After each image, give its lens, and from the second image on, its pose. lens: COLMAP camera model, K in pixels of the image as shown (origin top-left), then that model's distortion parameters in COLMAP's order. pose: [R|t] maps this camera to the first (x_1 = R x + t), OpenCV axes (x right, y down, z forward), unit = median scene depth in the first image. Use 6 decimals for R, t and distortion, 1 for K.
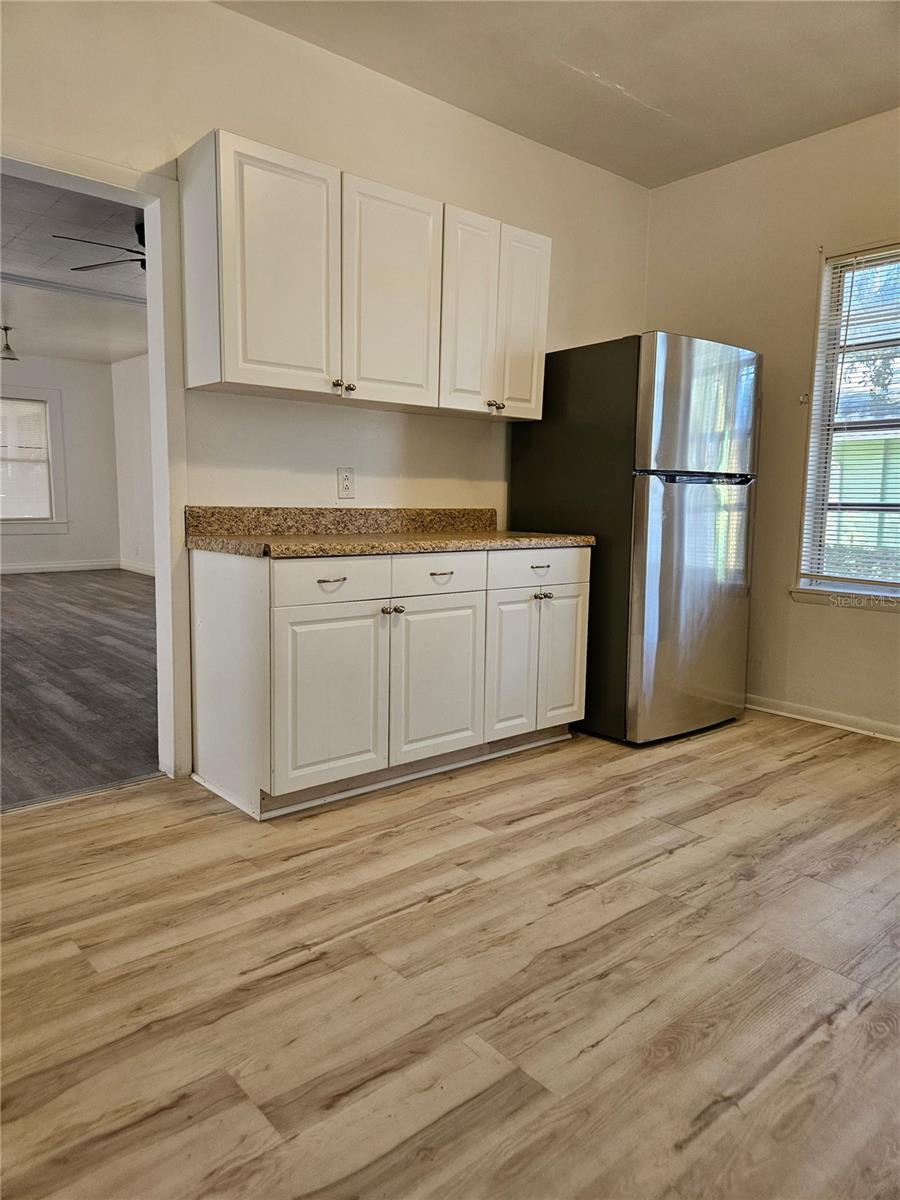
lens RADIAL K [[813.2, 0, 450.0], [0, 813.2, 600.0], [0, 0, 1]] dist [0.008549, 0.001741]
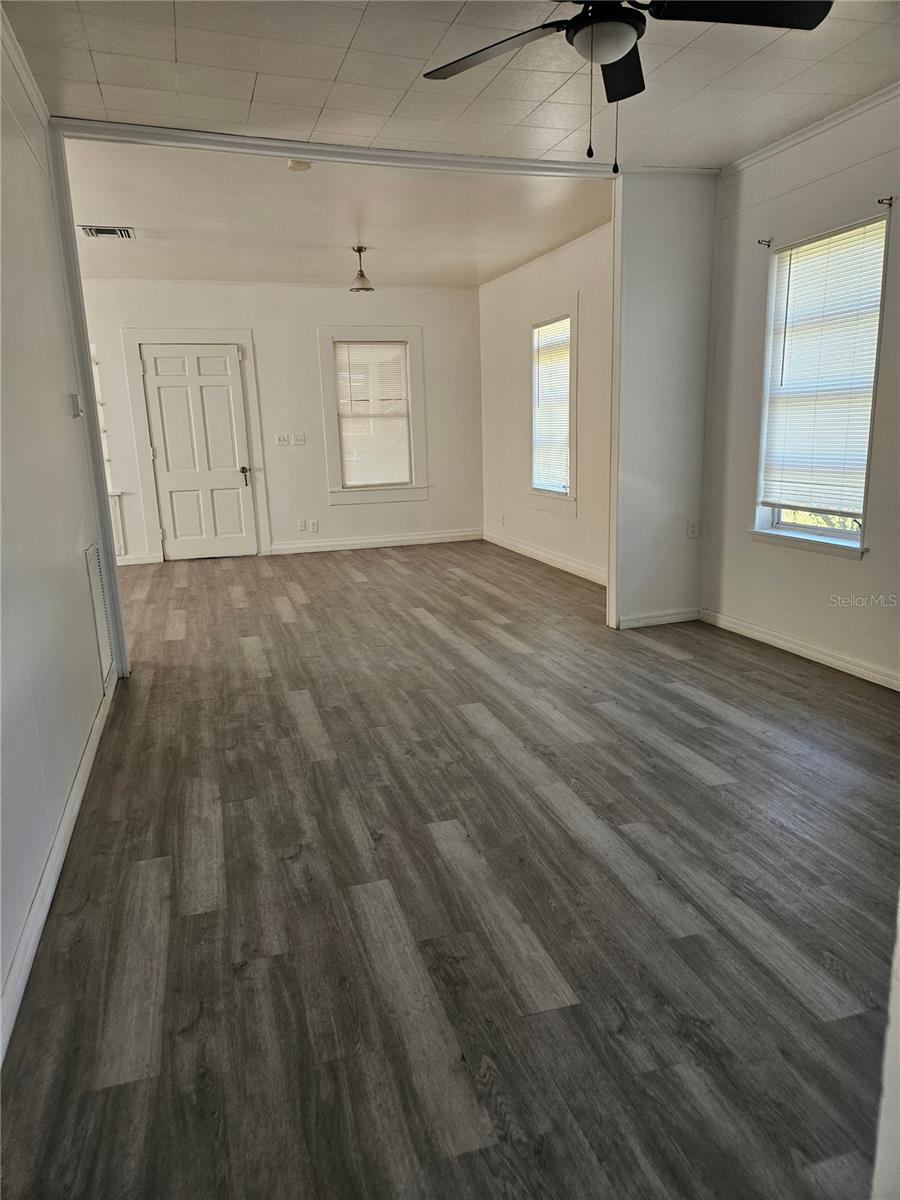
lens RADIAL K [[803.3, 0, 450.0], [0, 803.3, 600.0], [0, 0, 1]] dist [0.081106, -0.054685]
pose [[0.916548, 0.049330, -0.396870, -0.126604], [-0.014133, 0.995739, 0.091128, -0.064032], [0.399675, -0.077914, 0.913340, 0.271676]]
